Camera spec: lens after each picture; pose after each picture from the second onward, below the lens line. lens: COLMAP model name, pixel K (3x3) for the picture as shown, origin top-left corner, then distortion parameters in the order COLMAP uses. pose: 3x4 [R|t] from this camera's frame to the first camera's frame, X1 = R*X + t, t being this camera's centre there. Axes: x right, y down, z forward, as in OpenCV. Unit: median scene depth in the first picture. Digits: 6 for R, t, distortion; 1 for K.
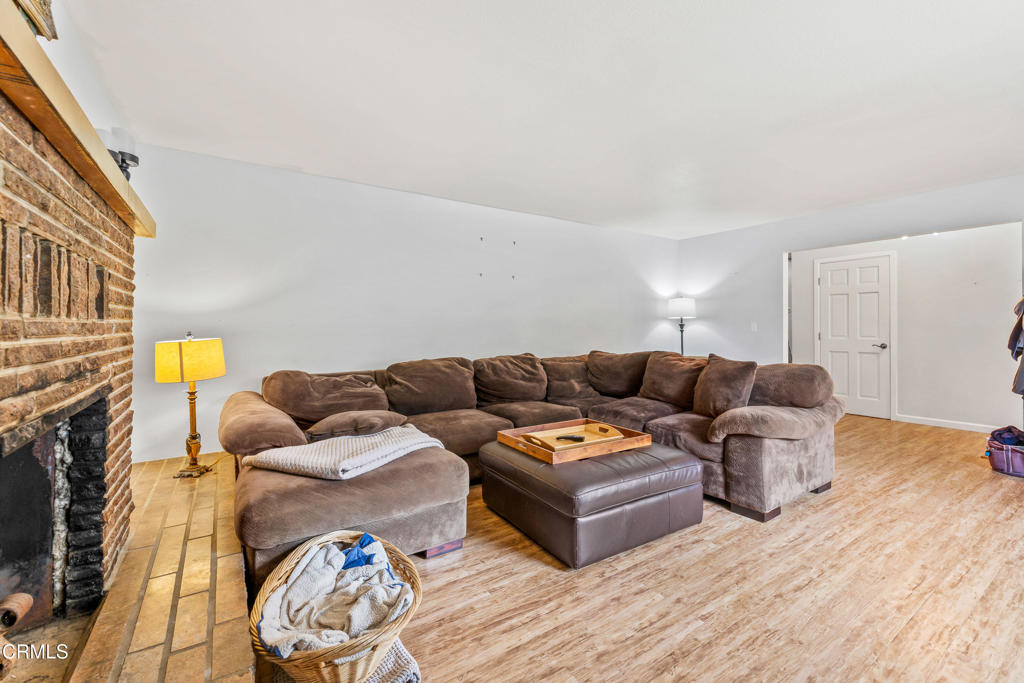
lens RADIAL K [[430.4, 0, 512.7], [0, 430.4, 332.5], [0, 0, 1]] dist [-0.000272, 0.000042]
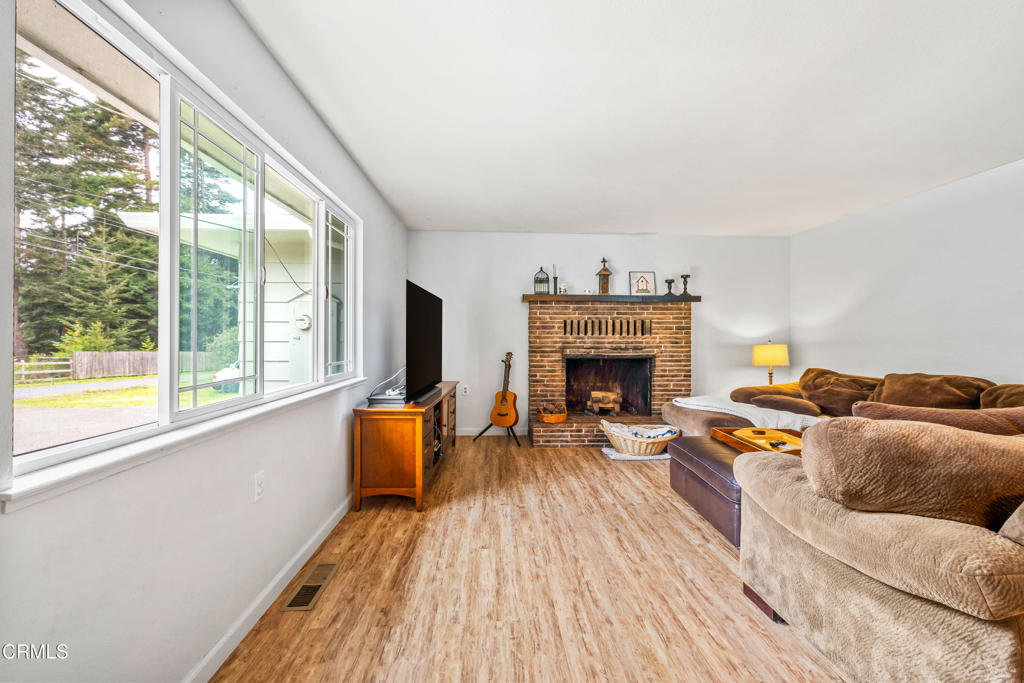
lens RADIAL K [[430.4, 0, 511.9], [0, 430.4, 338.4], [0, 0, 1]] dist [-0.000272, 0.000042]
pose [[-0.509388, 0.002350, -0.860534, 1.909875], [-0.012784, 0.999865, 0.010298, -0.017401], [0.860442, 0.016246, -0.509289, 1.350567]]
